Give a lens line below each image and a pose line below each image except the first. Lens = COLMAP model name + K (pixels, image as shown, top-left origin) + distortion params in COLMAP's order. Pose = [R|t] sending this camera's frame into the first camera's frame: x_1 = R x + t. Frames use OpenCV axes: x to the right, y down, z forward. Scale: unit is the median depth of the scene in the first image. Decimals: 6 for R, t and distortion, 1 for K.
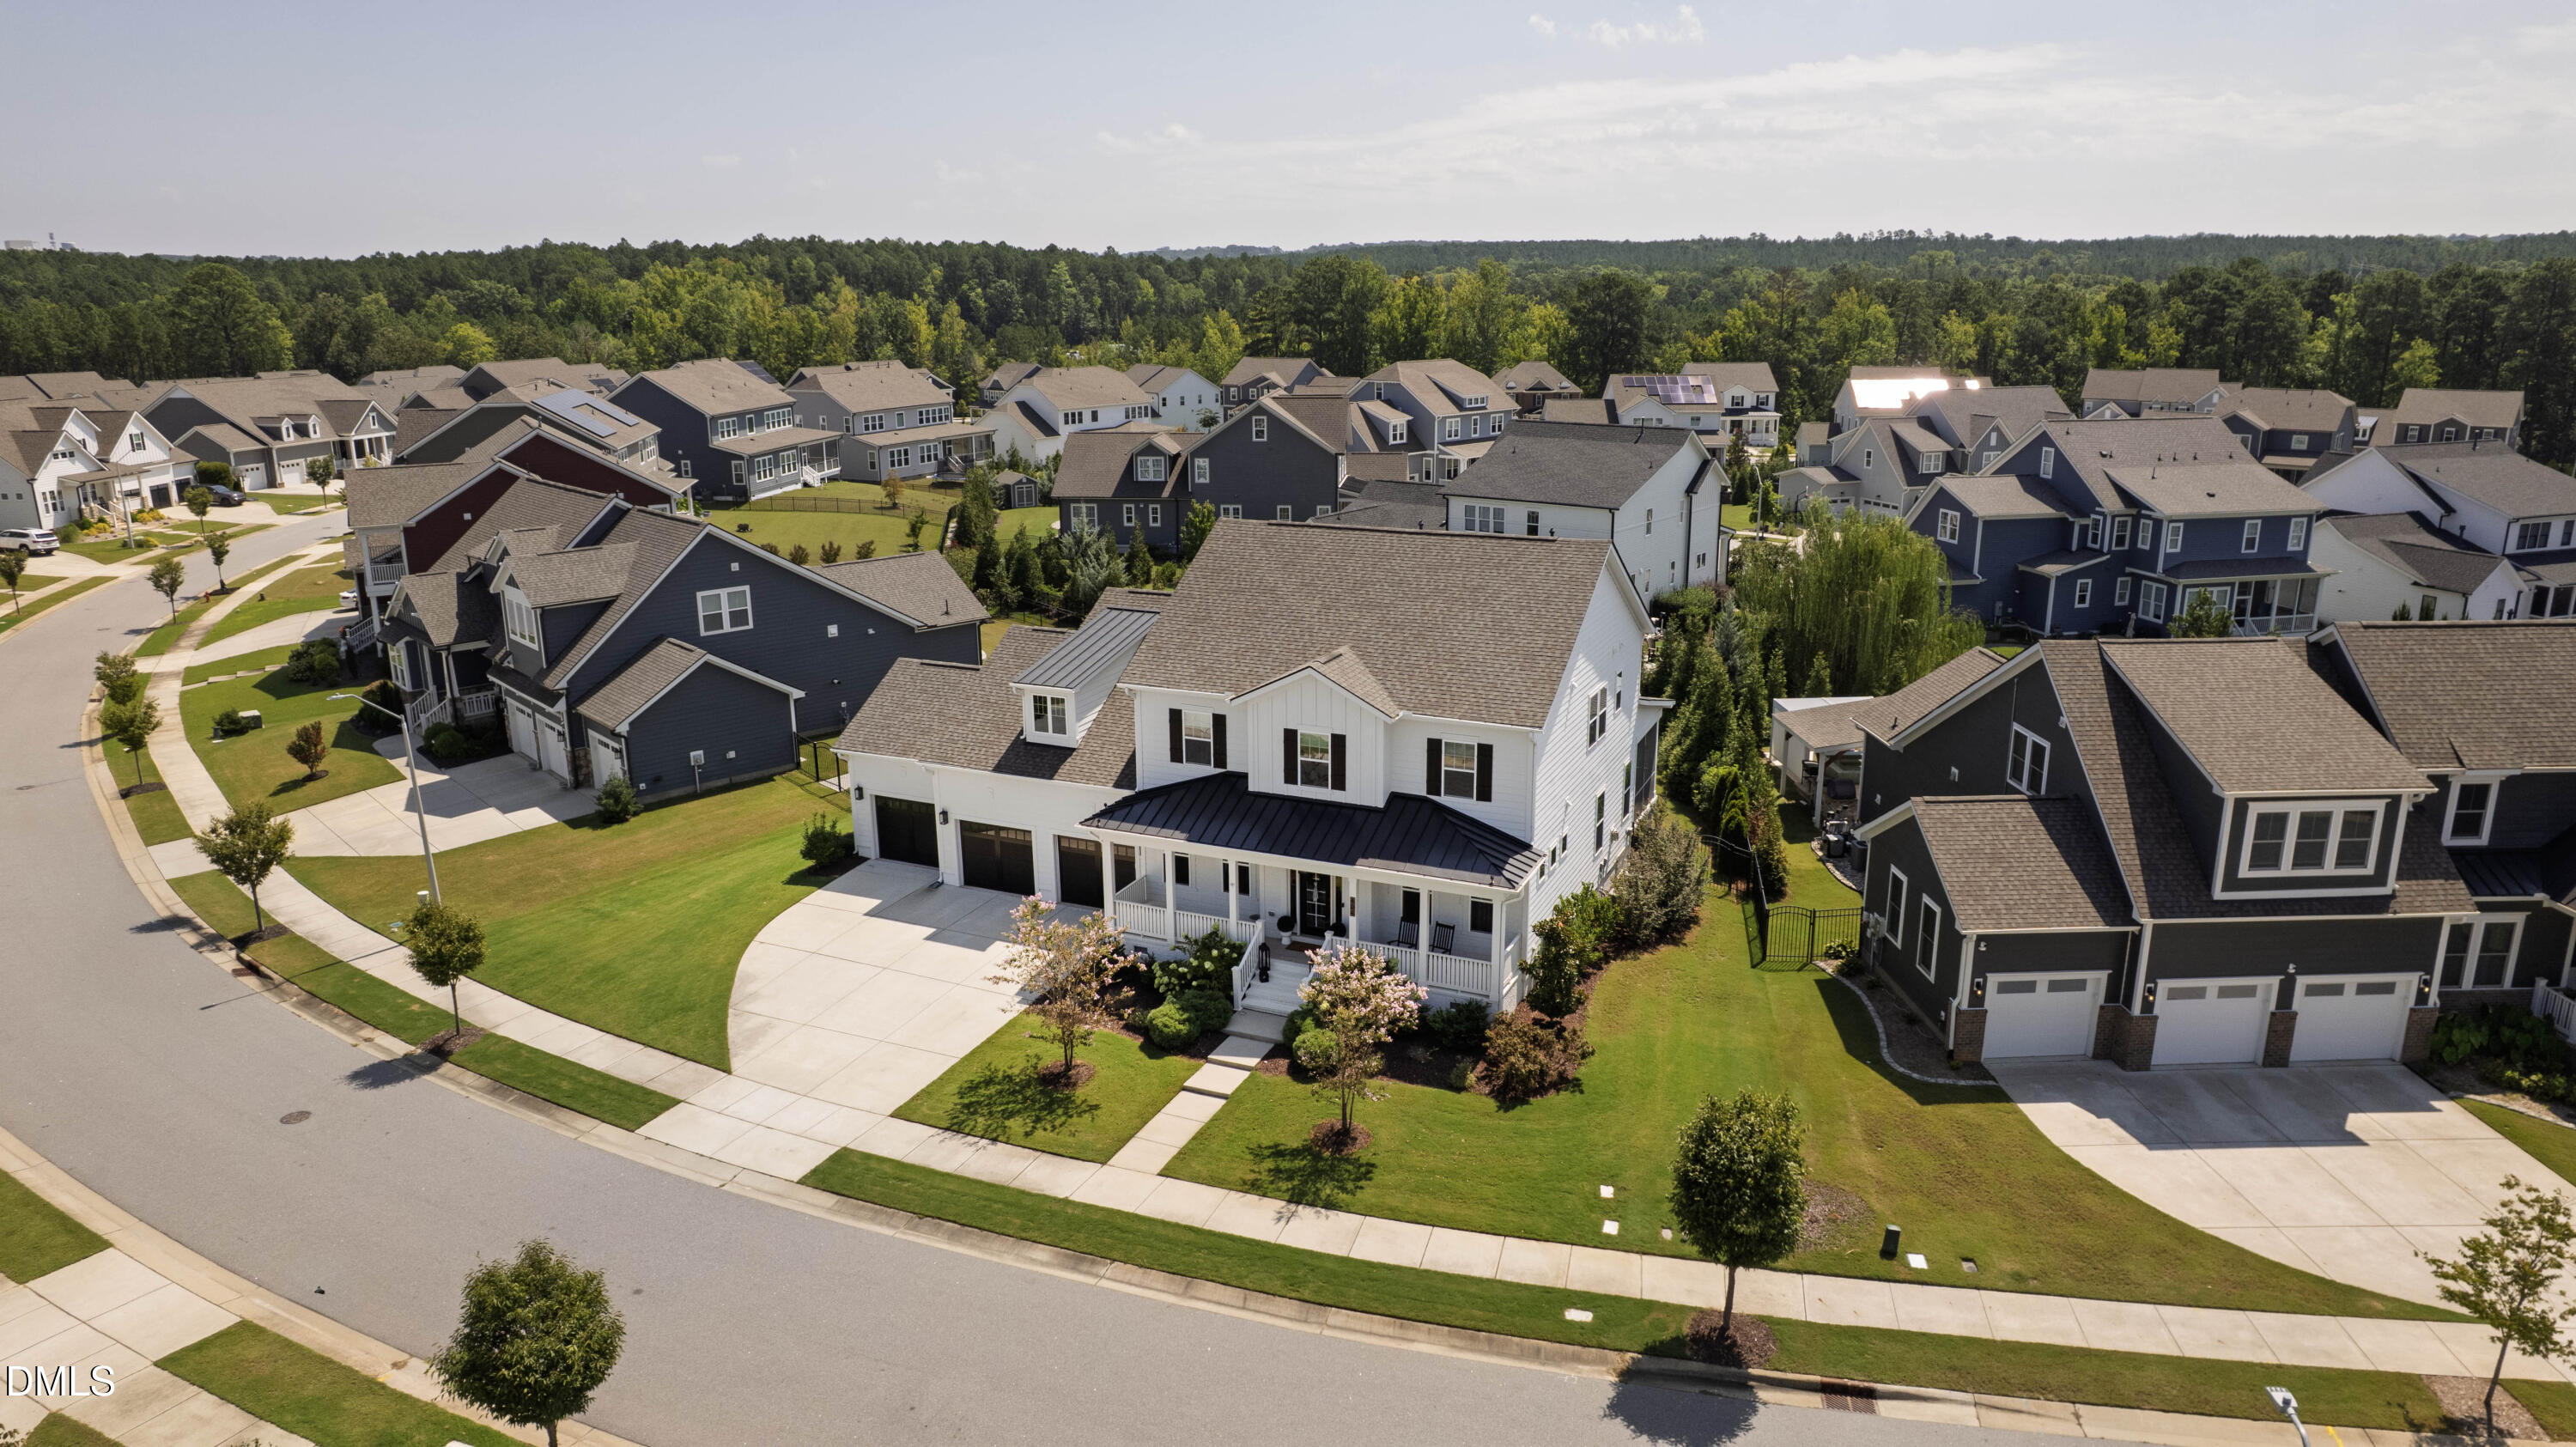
lens RADIAL K [[1642.5, 0, 1288.0], [0, 1642.5, 723.5], [0, 0, 1]] dist [-0.087364, 0.074206]
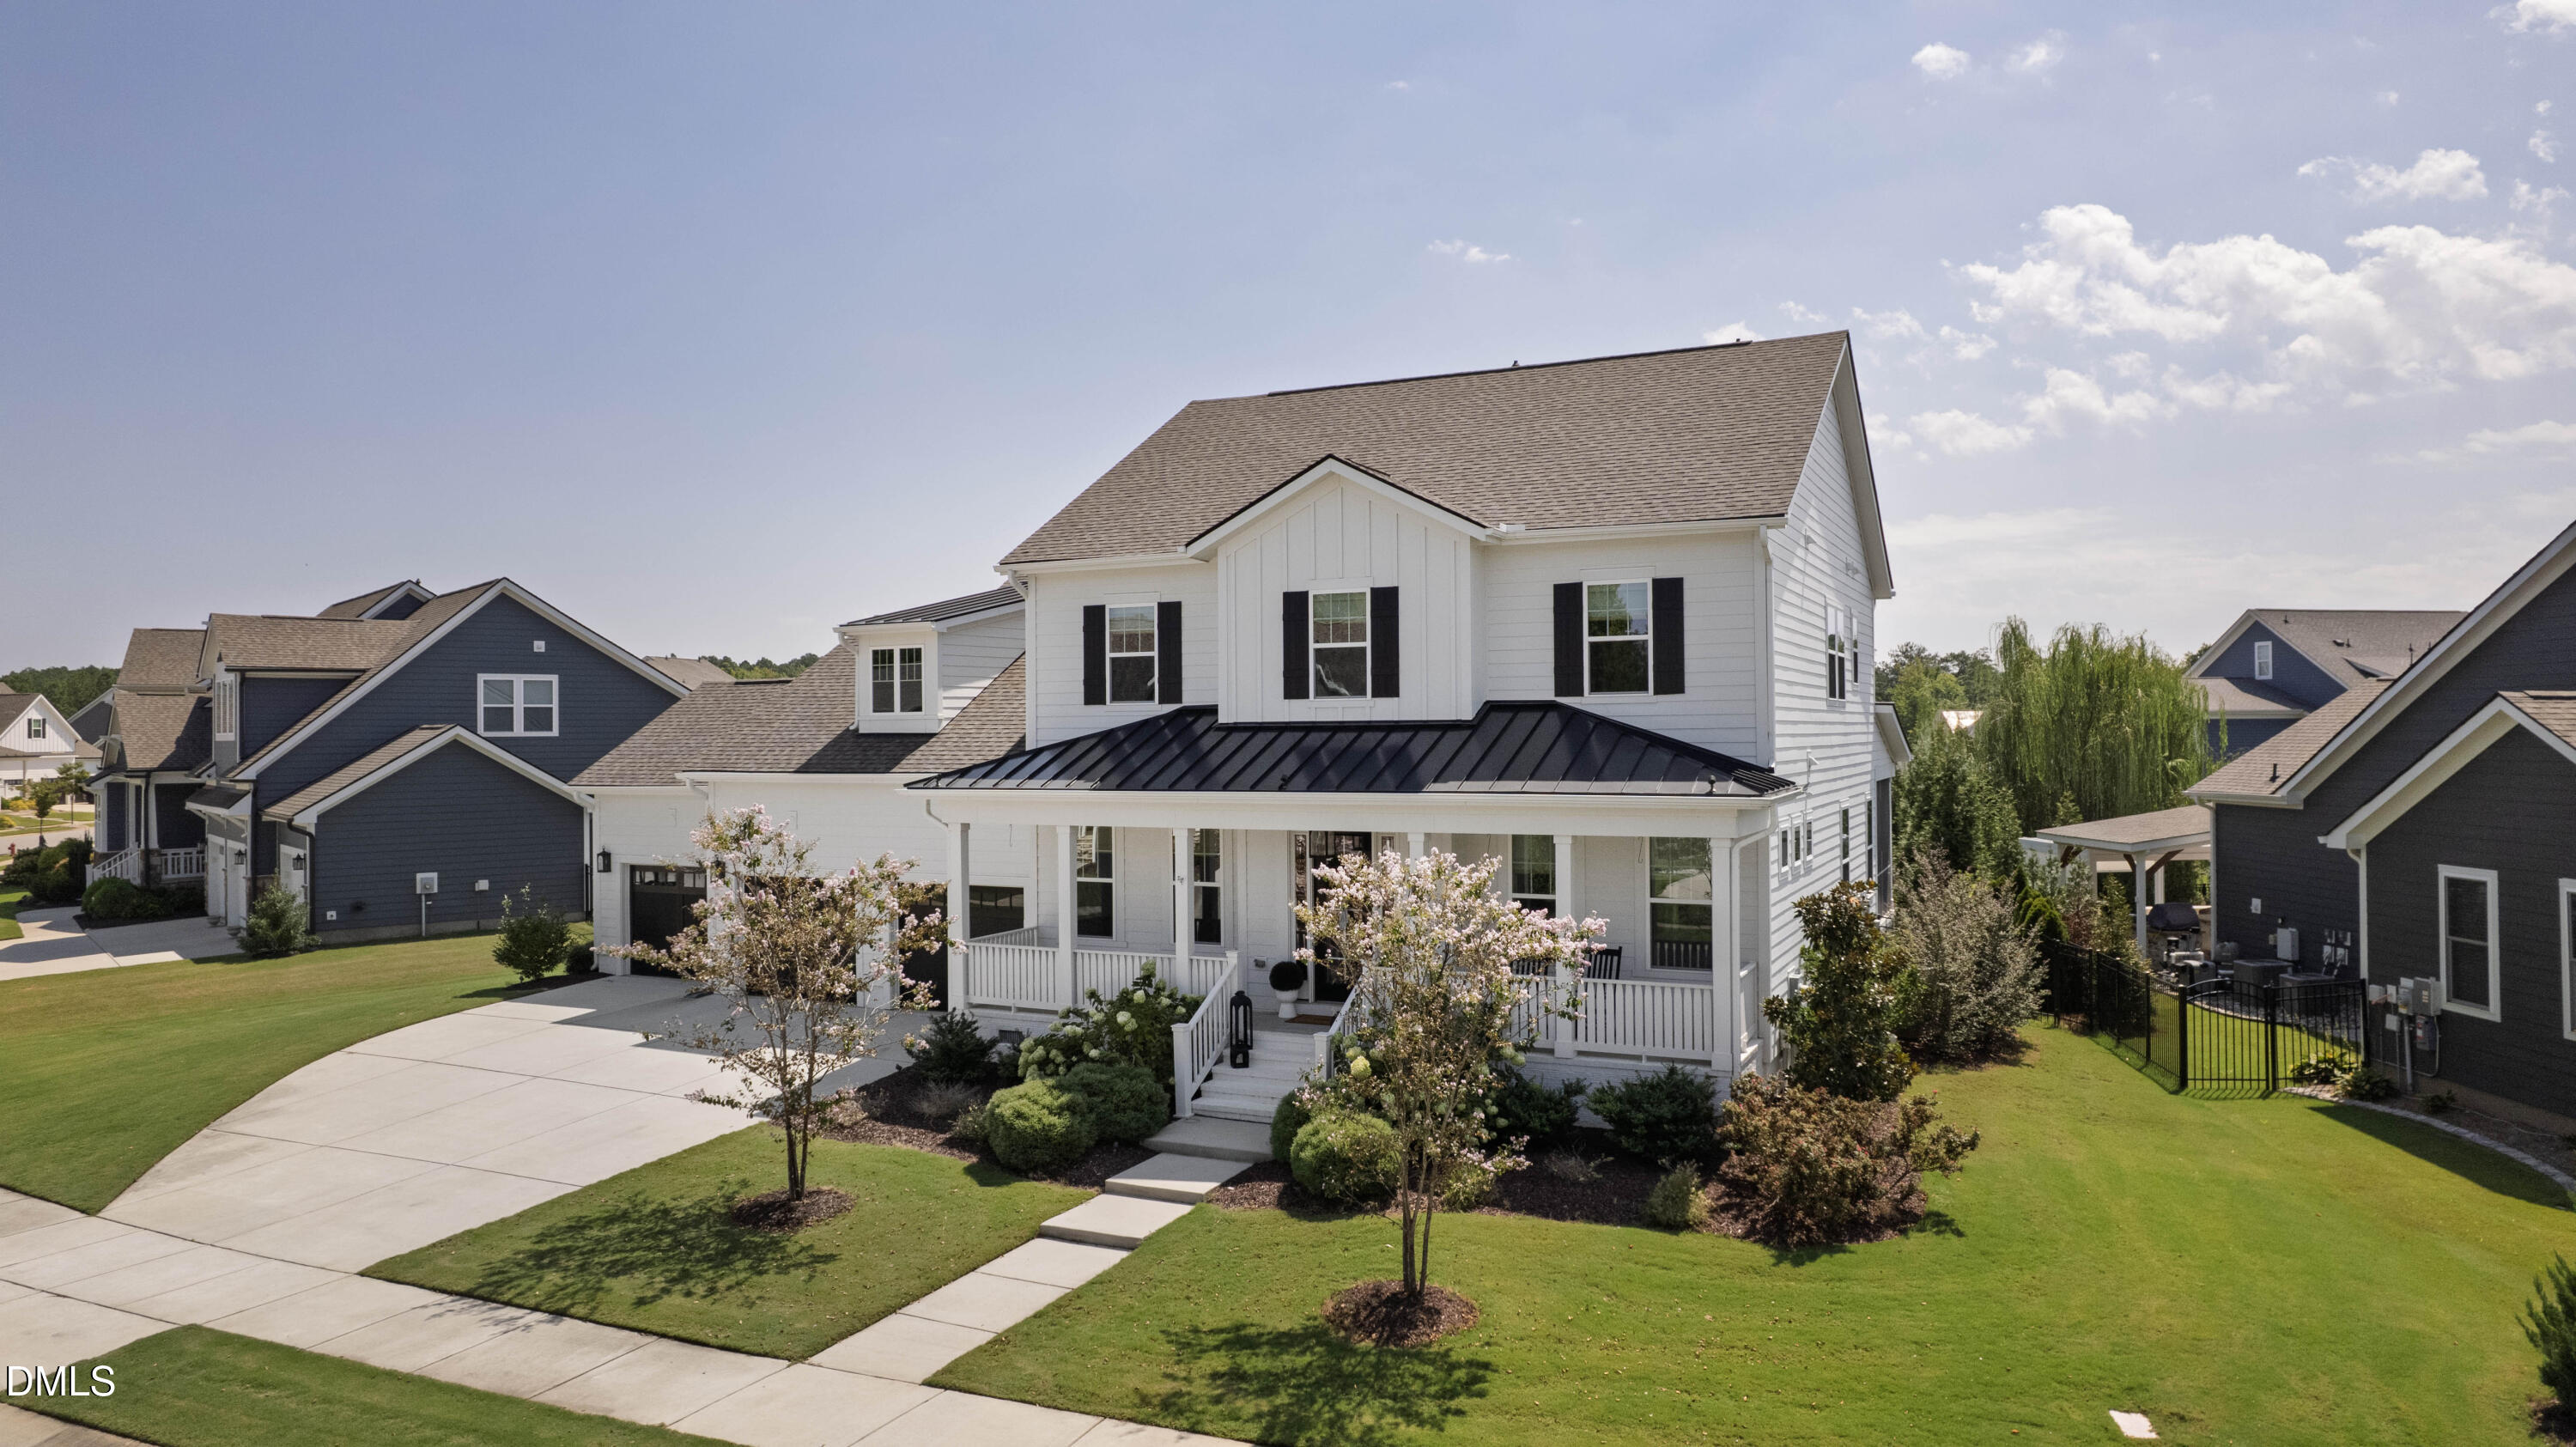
lens RADIAL K [[1642.5, 0, 1288.0], [0, 1642.5, 723.5], [0, 0, 1]] dist [-0.087364, 0.074206]
pose [[0.999628, -0.002375, -0.027181, 0.014113], [-0.005107, 0.962305, -0.271926, 0.197764], [0.026803, 0.271963, 0.961934, 0.511047]]
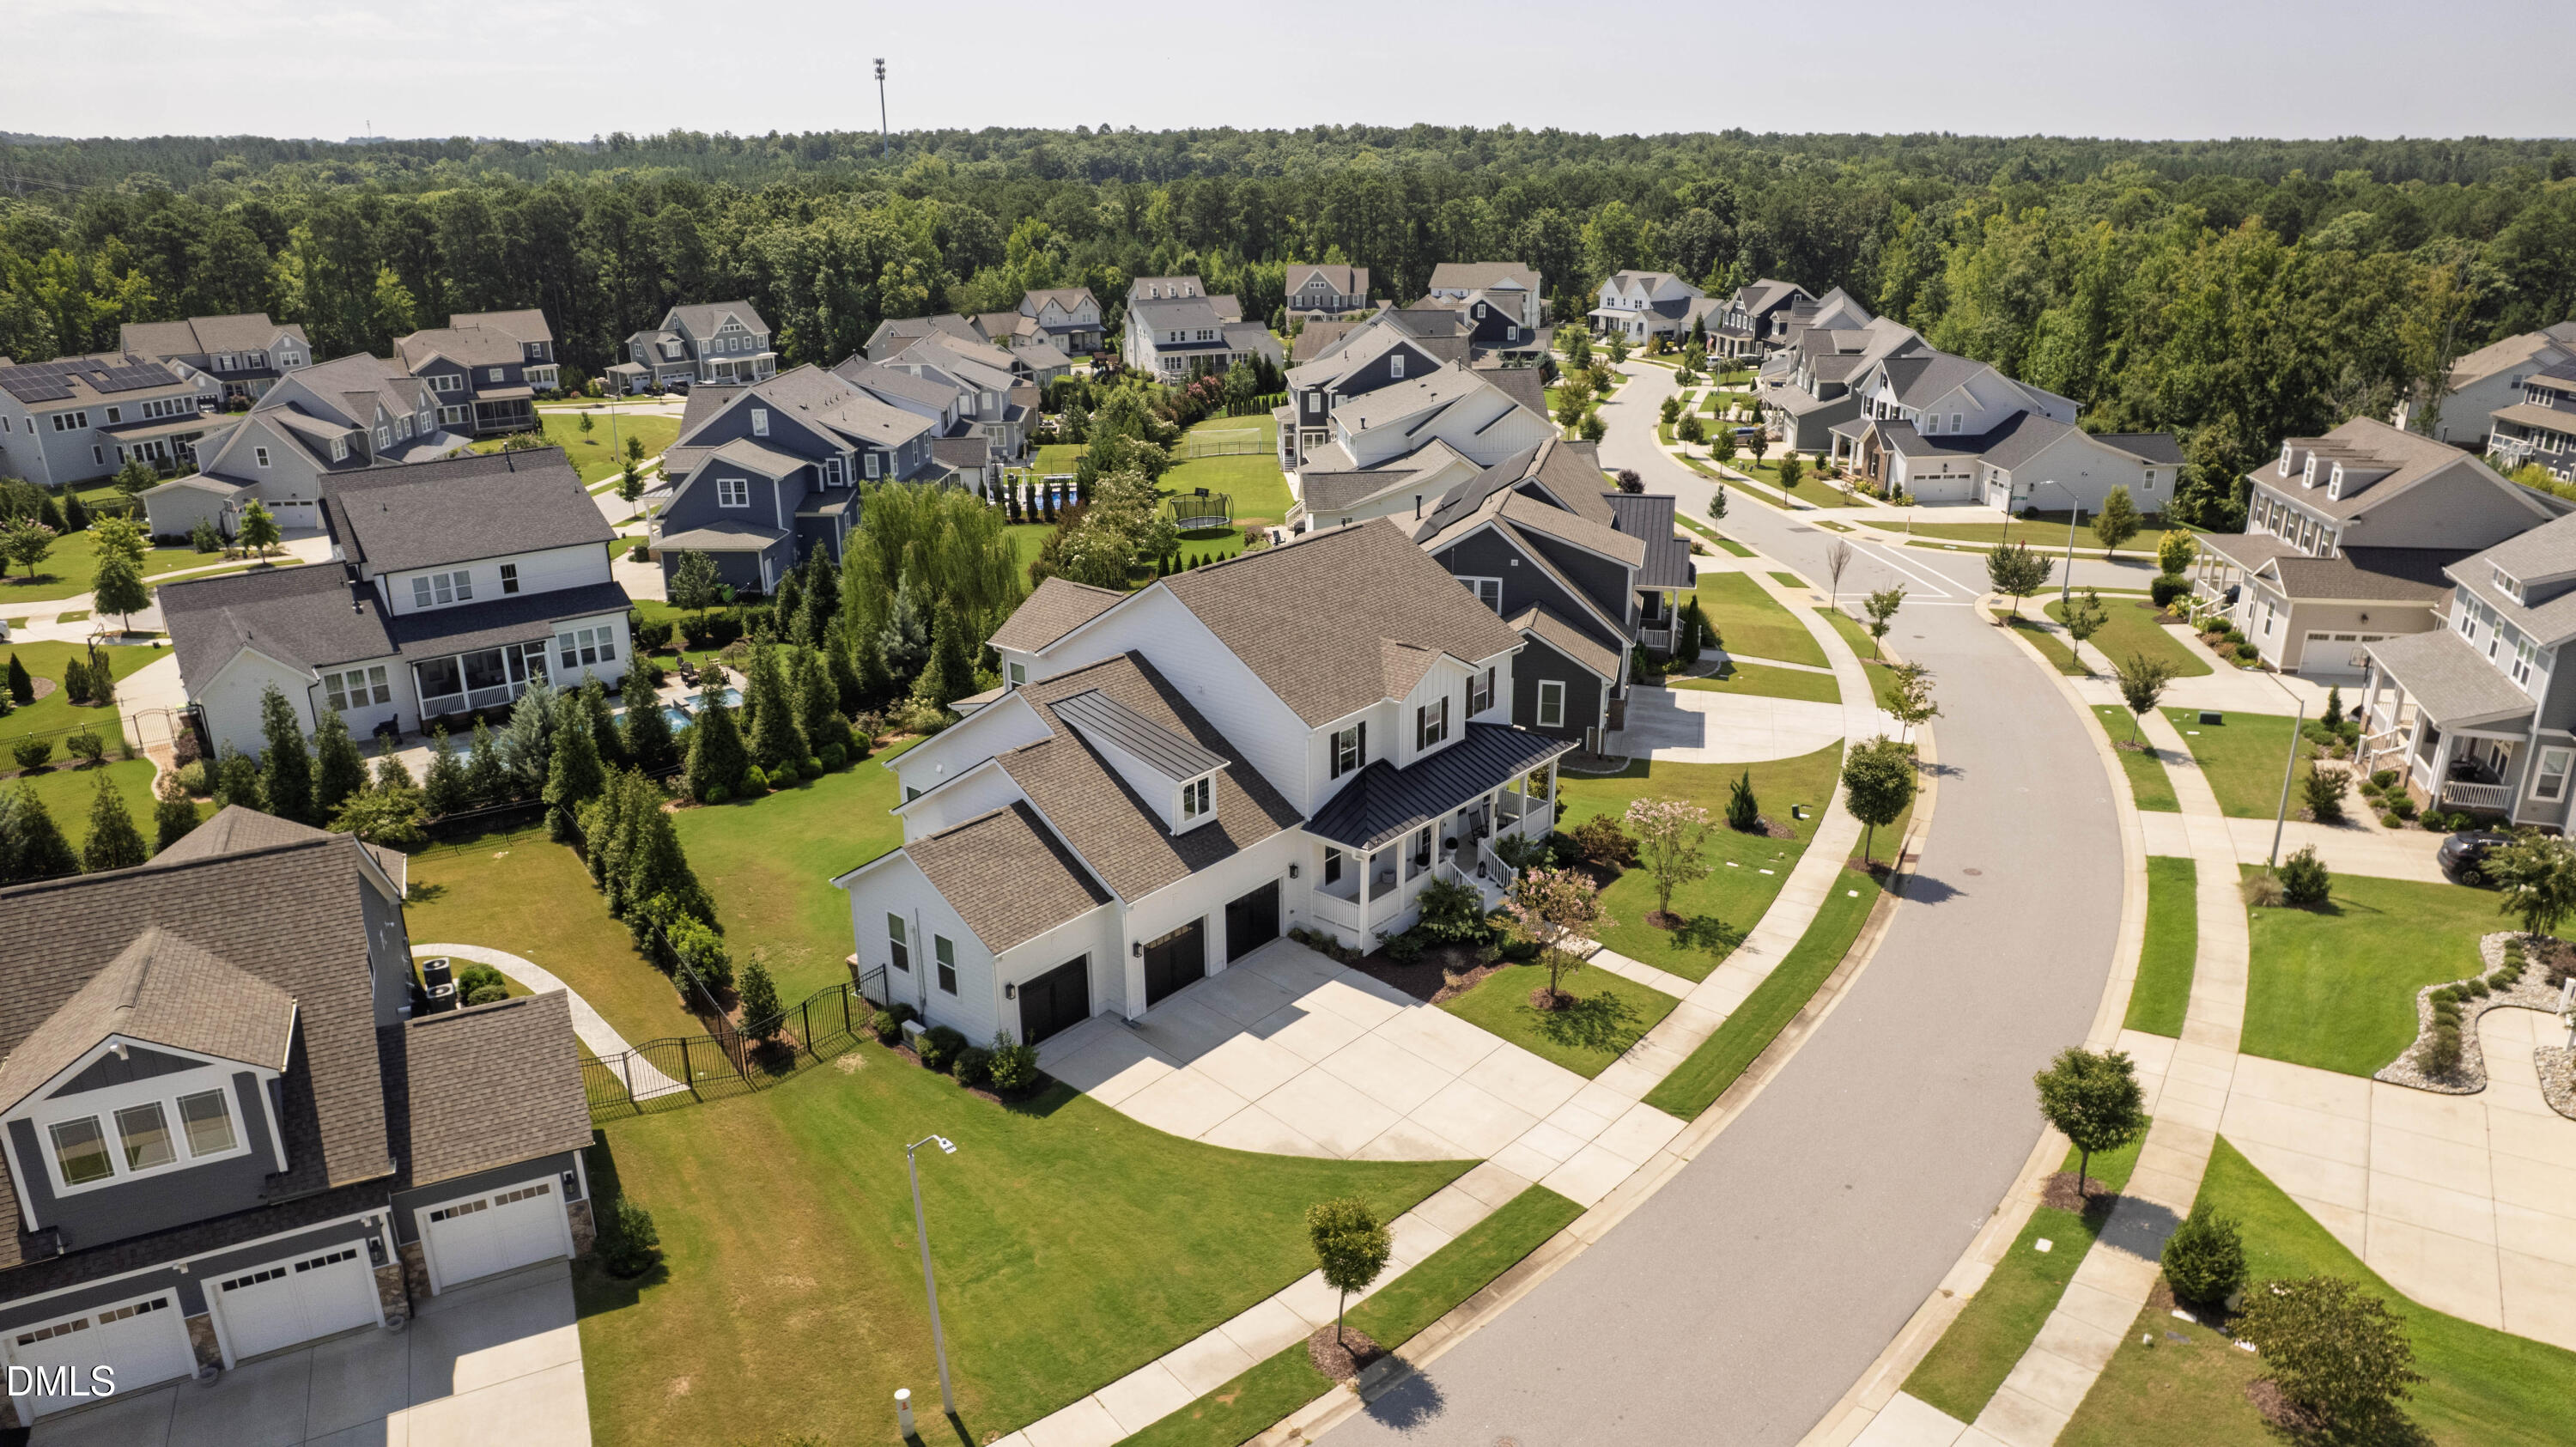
lens RADIAL K [[1642.5, 0, 1288.0], [0, 1642.5, 723.5], [0, 0, 1]] dist [-0.087364, 0.074206]
pose [[0.277162, -0.321038, 0.905602, -1.214605], [0.264515, 0.931602, 0.249299, -0.338206], [-0.923695, 0.170449, 0.343124, 0.686519]]
